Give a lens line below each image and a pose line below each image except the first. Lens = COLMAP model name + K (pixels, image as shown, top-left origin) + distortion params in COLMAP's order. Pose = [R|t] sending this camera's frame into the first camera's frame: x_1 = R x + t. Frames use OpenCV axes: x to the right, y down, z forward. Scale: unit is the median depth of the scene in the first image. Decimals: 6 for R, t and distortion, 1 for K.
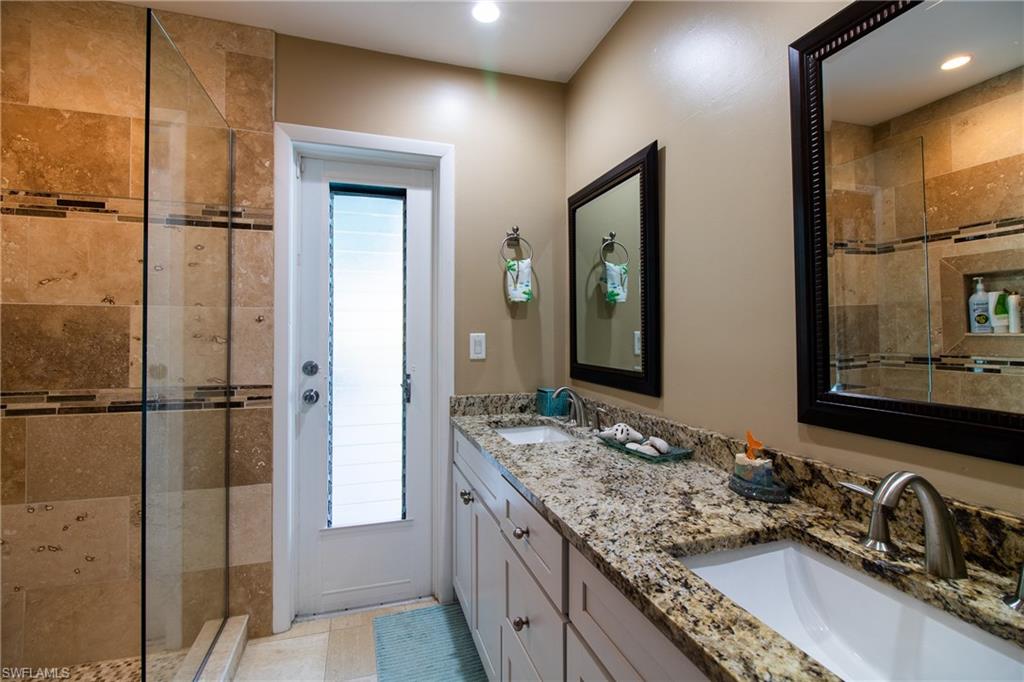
lens RADIAL K [[470.7, 0, 511.0], [0, 470.7, 329.2], [0, 0, 1]] dist [-0.001293, -0.003988]
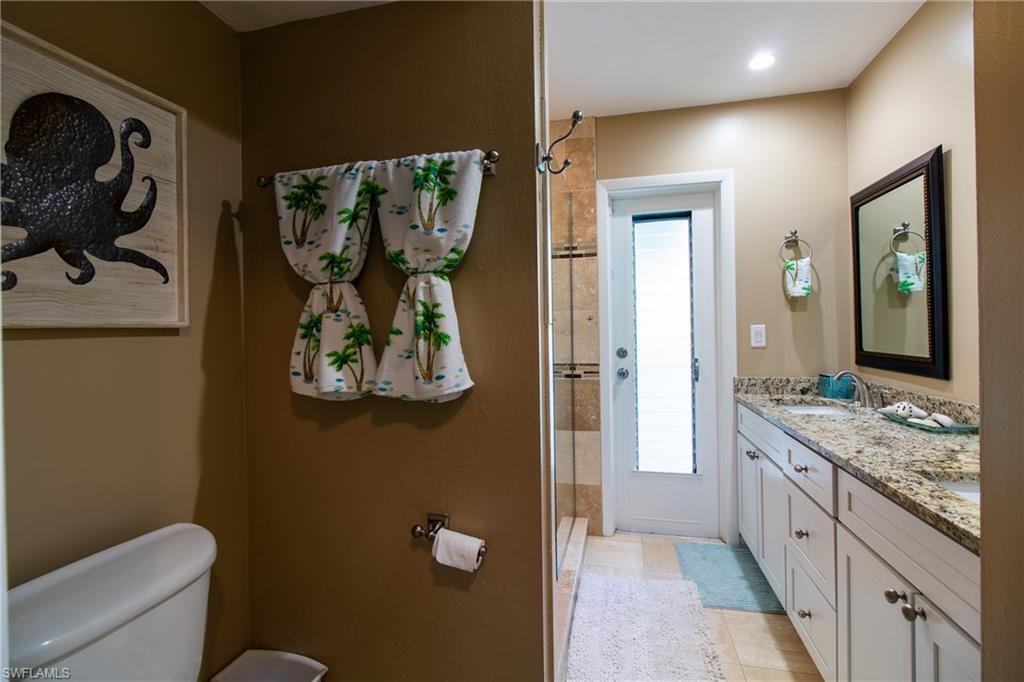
lens RADIAL K [[470.7, 0, 511.0], [0, 470.7, 329.2], [0, 0, 1]] dist [-0.001293, -0.003988]
pose [[0.857299, -0.015723, -0.514579, 0.005479], [0.023625, 0.999682, 0.008814, -0.006297], [0.514277, -0.019713, 0.857398, -0.374161]]
